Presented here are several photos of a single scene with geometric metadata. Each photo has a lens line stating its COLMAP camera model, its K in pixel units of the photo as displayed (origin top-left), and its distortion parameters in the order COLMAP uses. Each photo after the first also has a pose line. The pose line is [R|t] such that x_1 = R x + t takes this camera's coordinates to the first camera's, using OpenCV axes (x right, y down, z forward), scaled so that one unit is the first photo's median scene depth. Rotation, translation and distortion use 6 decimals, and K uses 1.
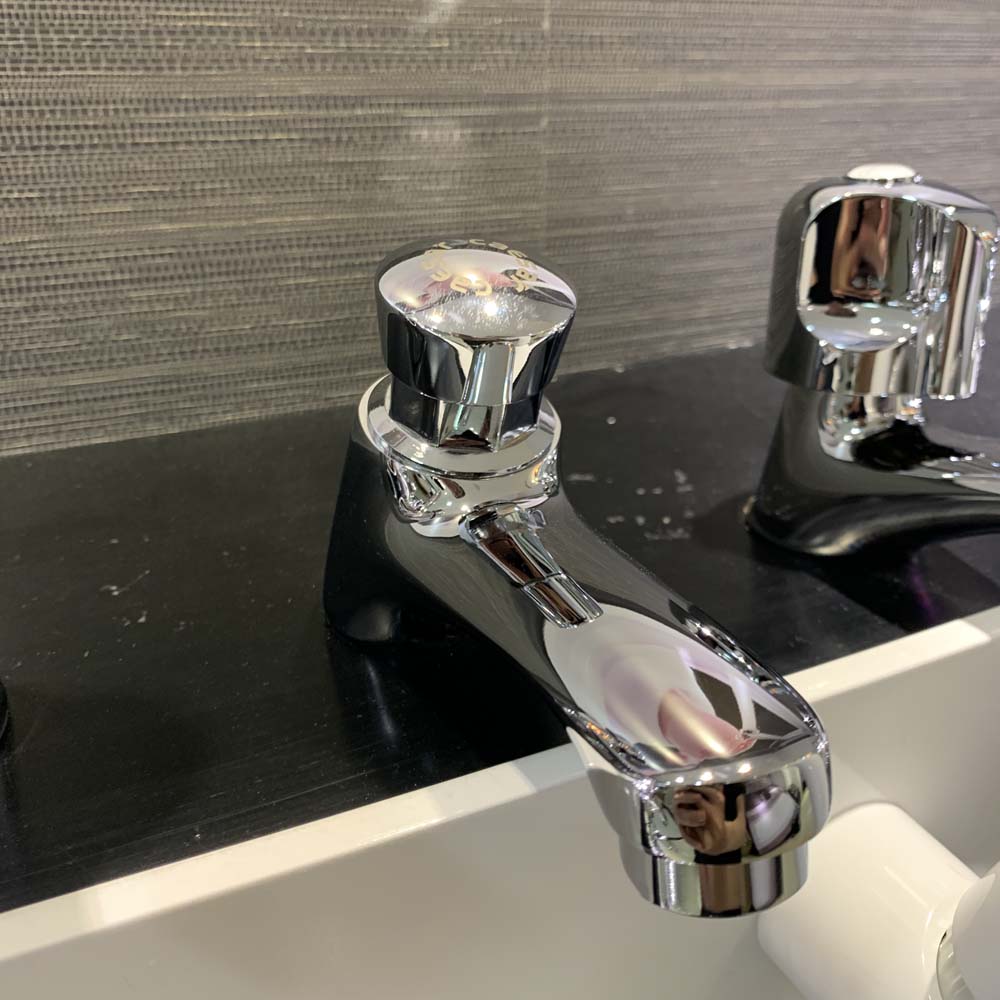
lens RADIAL K [[1082.1, 0, 486.0], [0, 1082.1, 481.7], [0, 0, 1]] dist [0.016180, 0.000000]
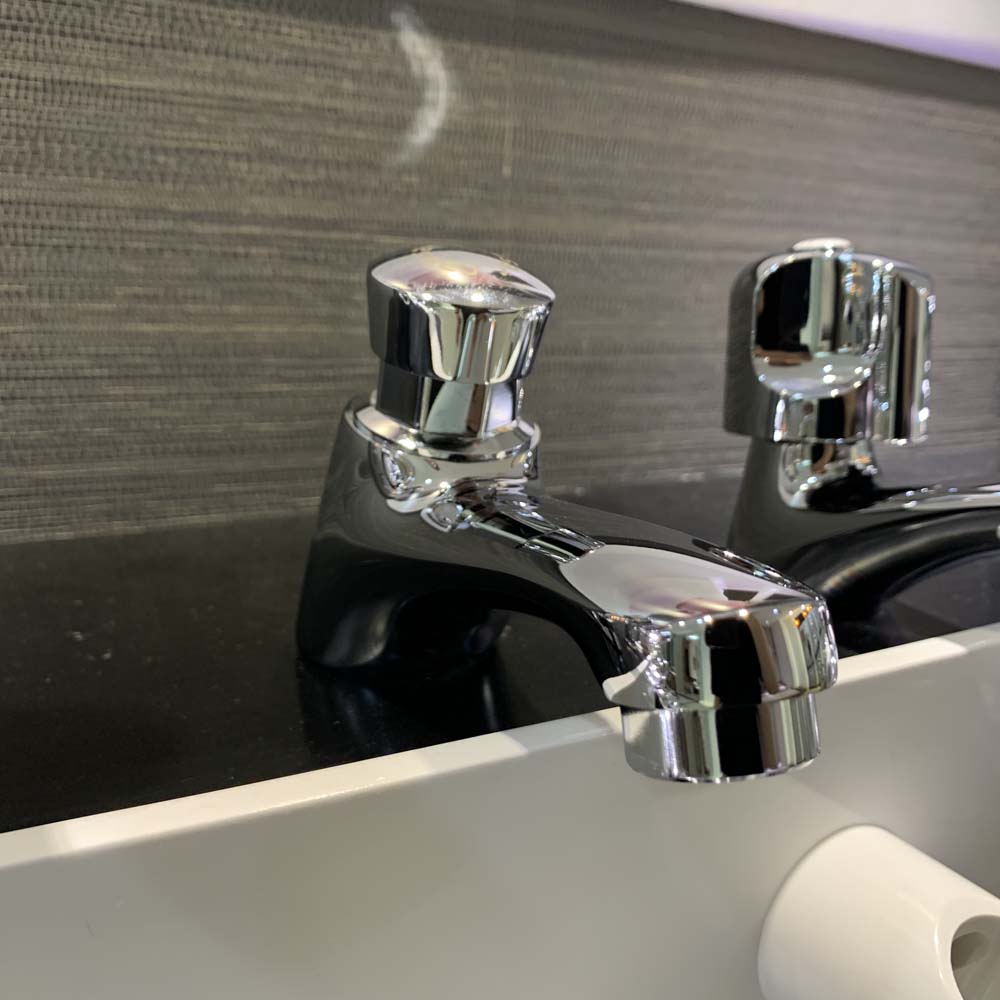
lens RADIAL K [[1082.1, 0, 489.2], [0, 1082.1, 498.3], [0, 0, 1]] dist [0.016180, 0.000000]
pose [[0.998721, 0.006310, 0.050166, -0.016638], [0.004715, 0.976235, -0.216664, 0.149877], [-0.050341, 0.216623, 0.974956, -0.000298]]
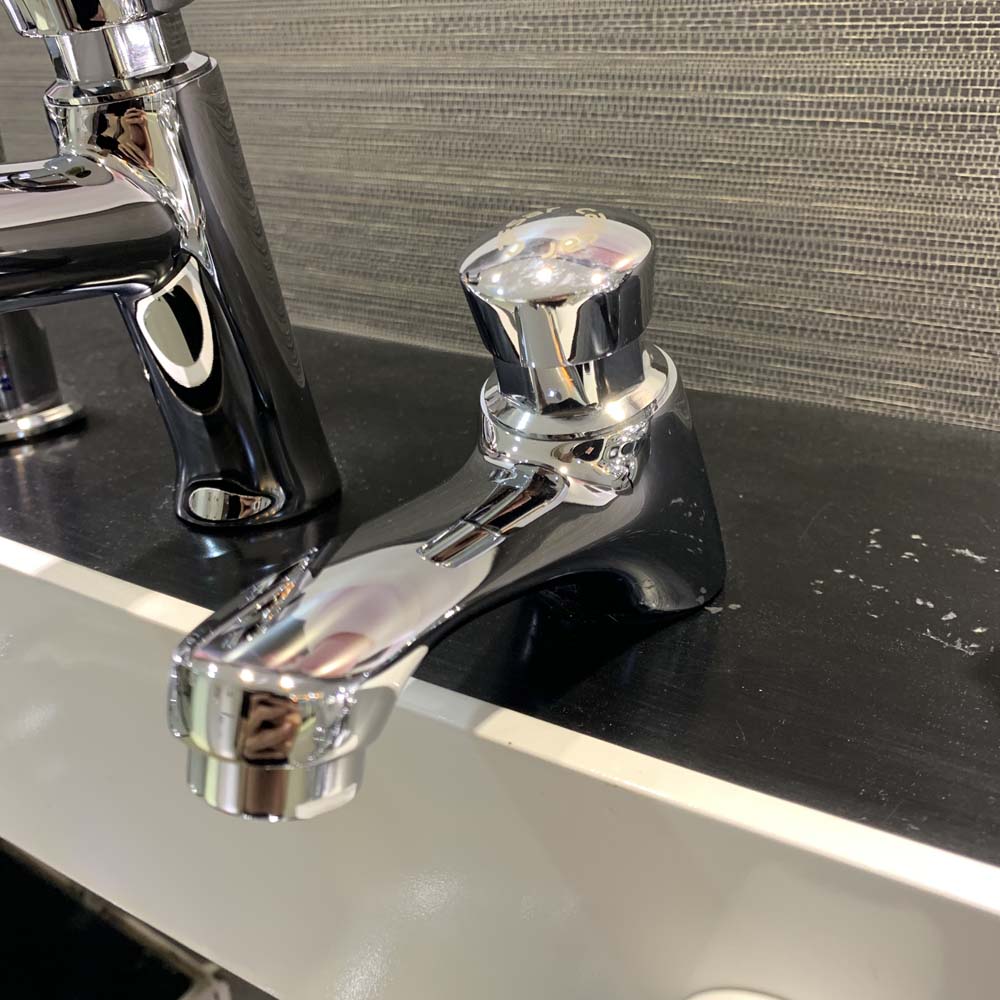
lens RADIAL K [[1082.1, 0, 497.8], [0, 1082.1, 491.6], [0, 0, 1]] dist [0.016180, 0.000000]
pose [[0.580250, 0.320211, -0.748849, 0.451954], [-0.301512, 0.938595, 0.167718, -0.072953], [0.756571, 0.128468, 0.641168, 0.178204]]
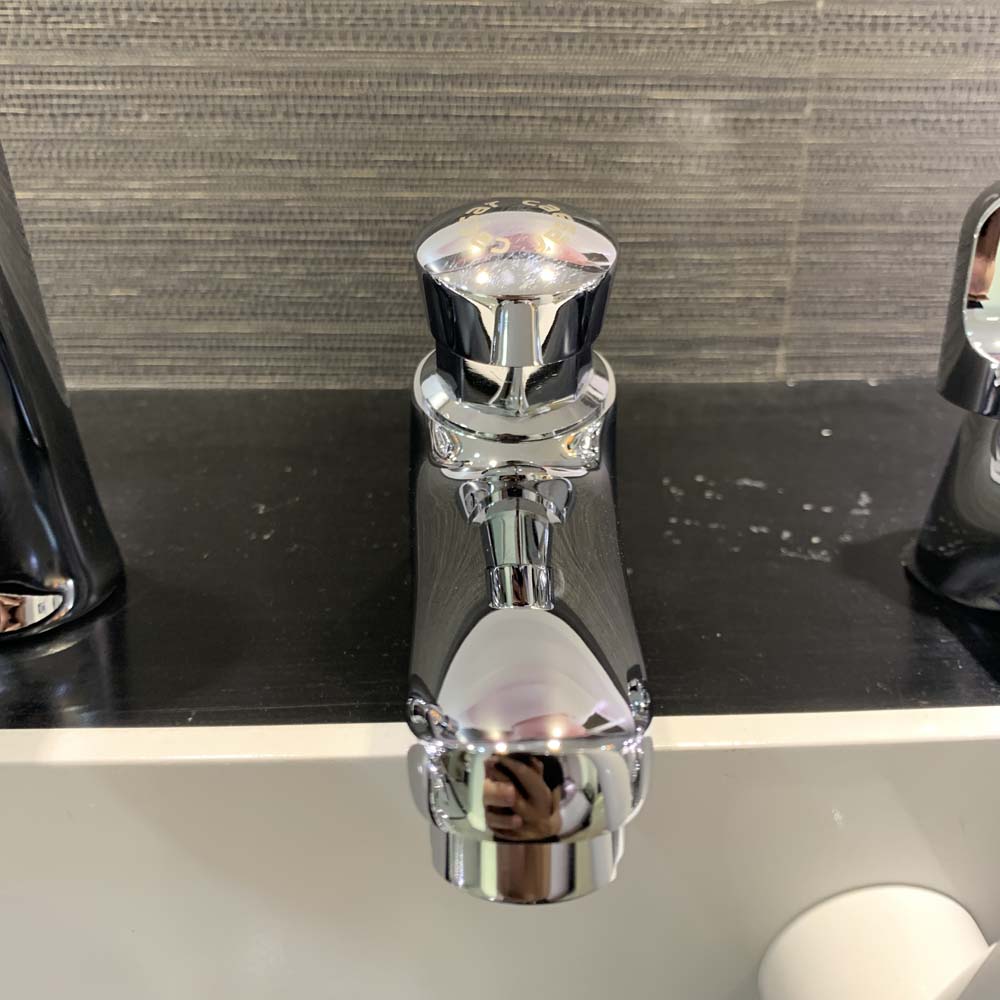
lens RADIAL K [[1082.1, 0, 499.6], [0, 1082.1, 479.9], [0, 0, 1]] dist [0.016180, 0.000000]
pose [[0.923171, 0.149433, -0.354154, 0.204213], [-0.151656, 0.988196, 0.021641, 0.005841], [0.353208, 0.033731, 0.934937, 0.042657]]
